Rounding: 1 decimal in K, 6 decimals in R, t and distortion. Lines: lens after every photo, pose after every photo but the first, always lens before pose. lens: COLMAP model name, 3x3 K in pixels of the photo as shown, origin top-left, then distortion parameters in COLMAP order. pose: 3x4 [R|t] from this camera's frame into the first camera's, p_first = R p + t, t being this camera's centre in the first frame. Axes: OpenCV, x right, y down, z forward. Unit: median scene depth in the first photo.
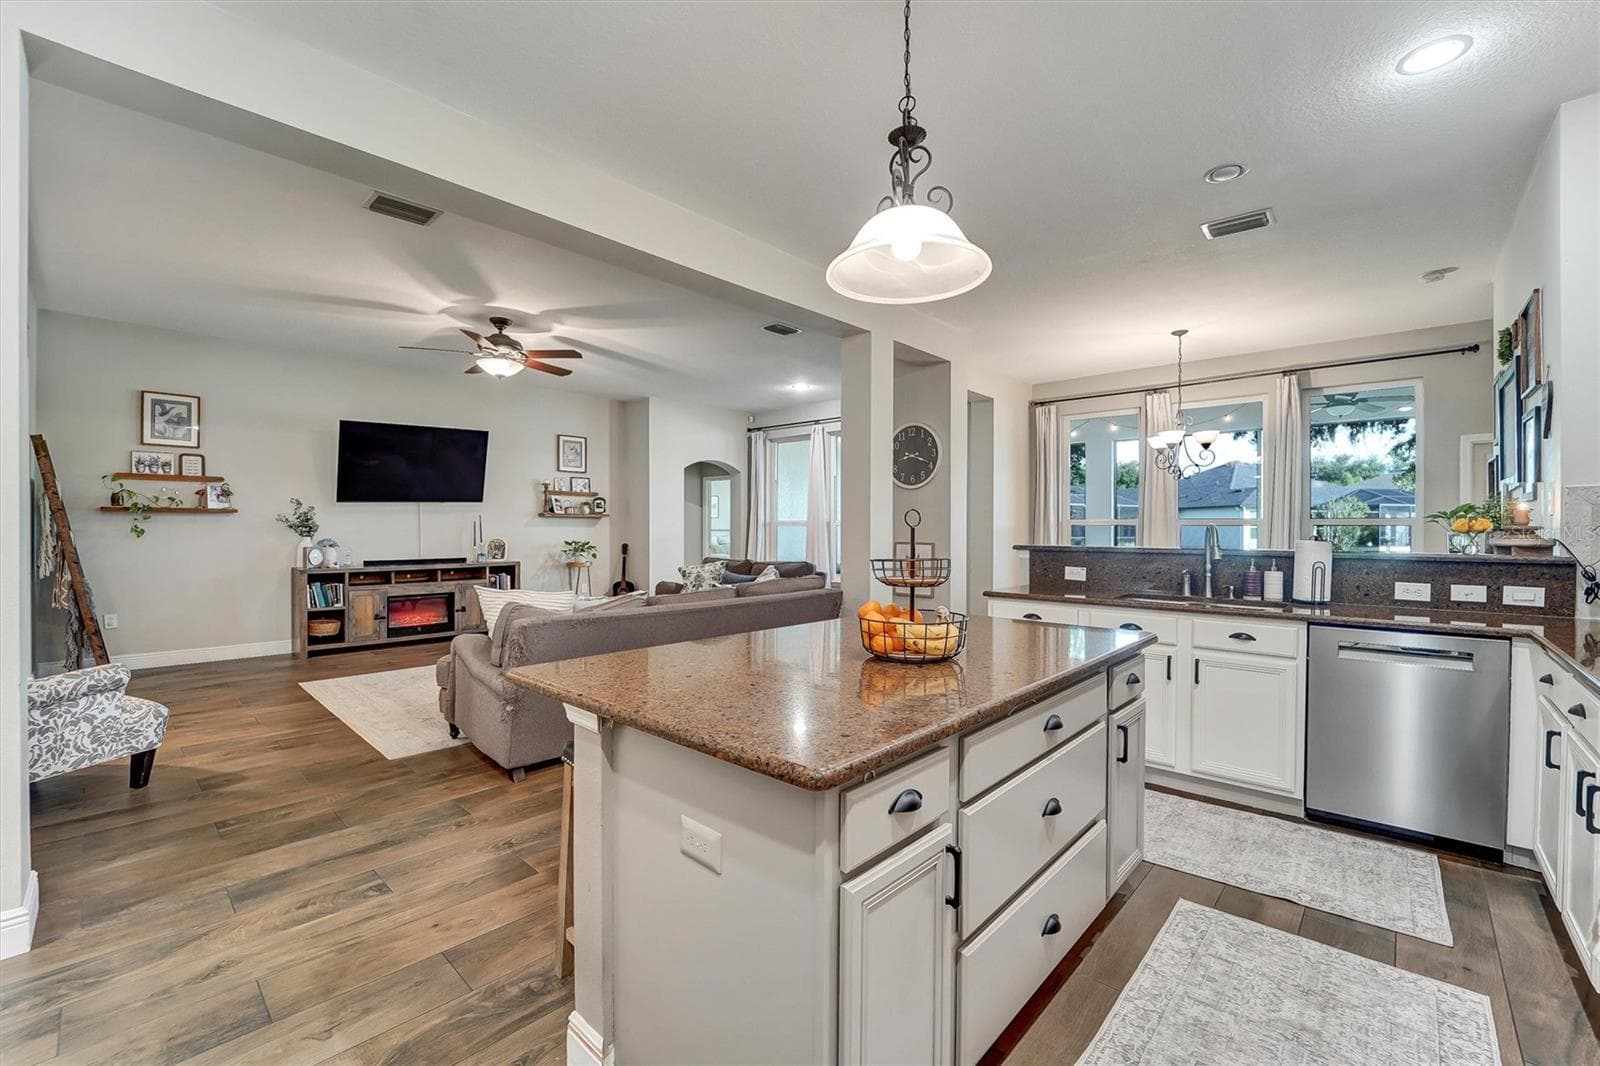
lens RADIAL K [[666.8, 0, 791.8], [0, 666.8, 528.3], [0, 0, 1]] dist [-0.019669, -0.000450]
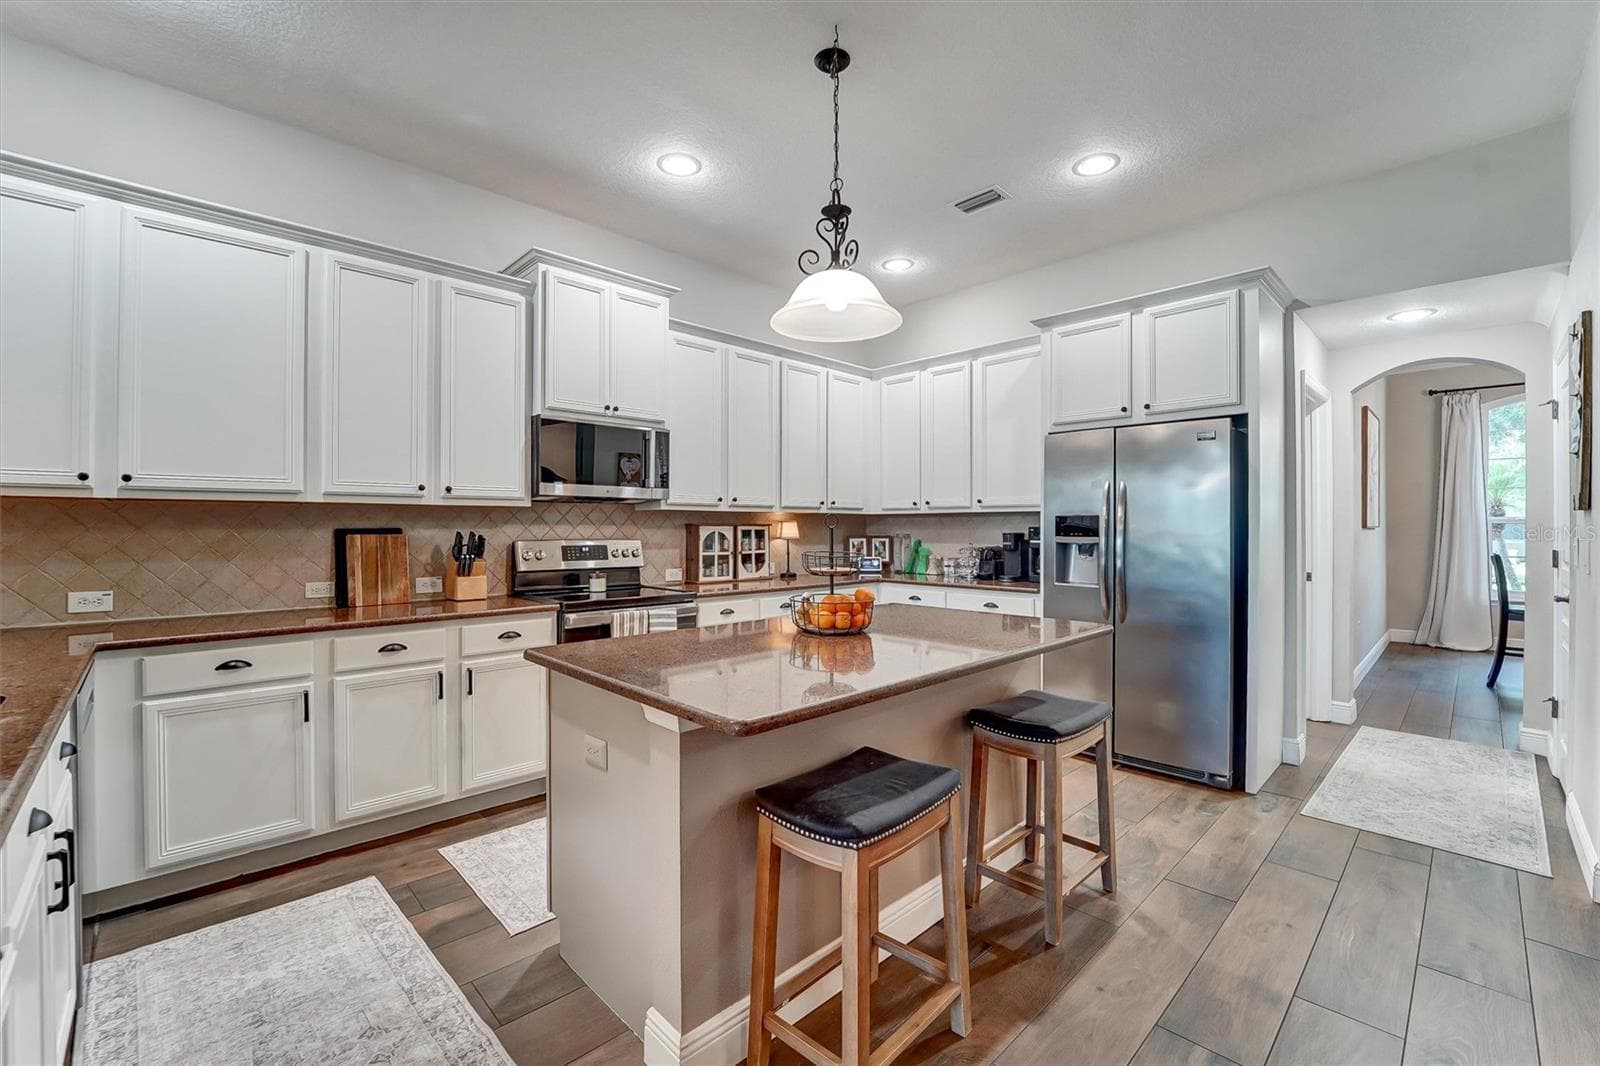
lens RADIAL K [[666.8, 0, 789.5], [0, 666.8, 529.4], [0, 0, 1]] dist [-0.019669, -0.000450]
pose [[-0.998534, -0.004476, 0.053942, 0.060787], [-0.004206, 0.999978, 0.005119, -0.001844], [-0.053964, 0.004884, -0.998531, 0.708081]]
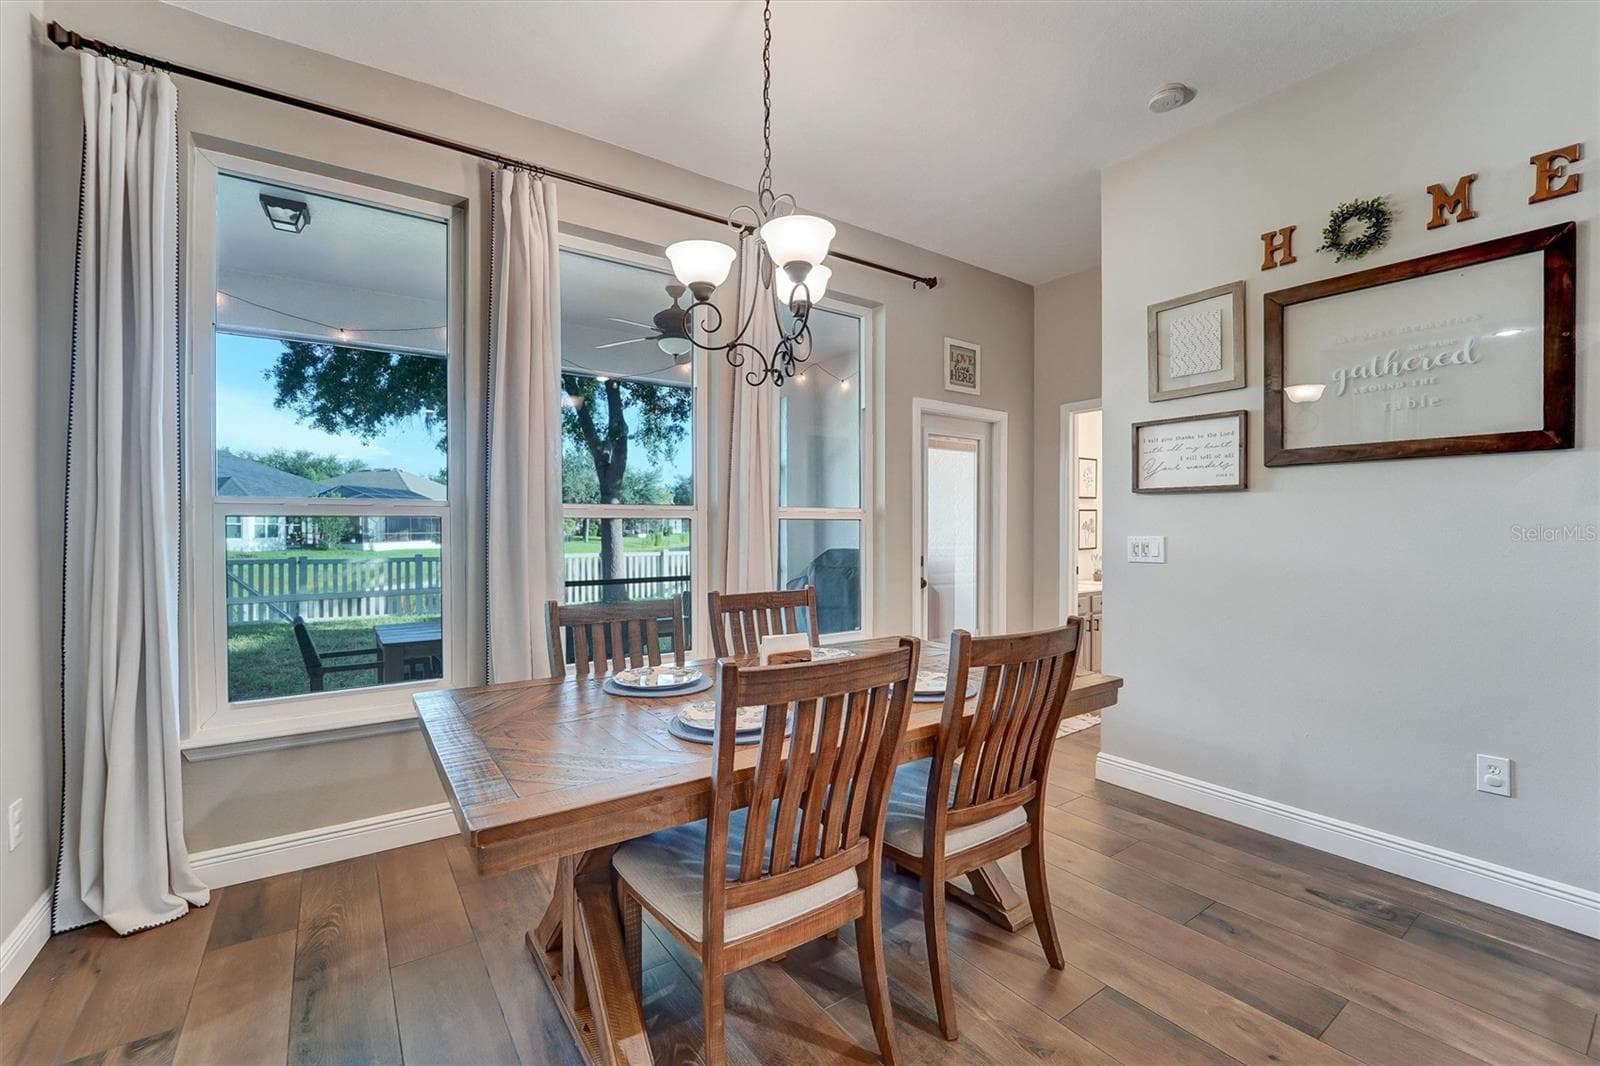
lens RADIAL K [[666.8, 0, 796.3], [0, 666.8, 527.0], [0, 0, 1]] dist [-0.019669, -0.000450]
pose [[0.209312, -0.007121, 0.977823, 0.252625], [0.003614, 0.999972, 0.006509, -0.002834], [-0.977842, 0.002171, 0.209332, 0.915704]]
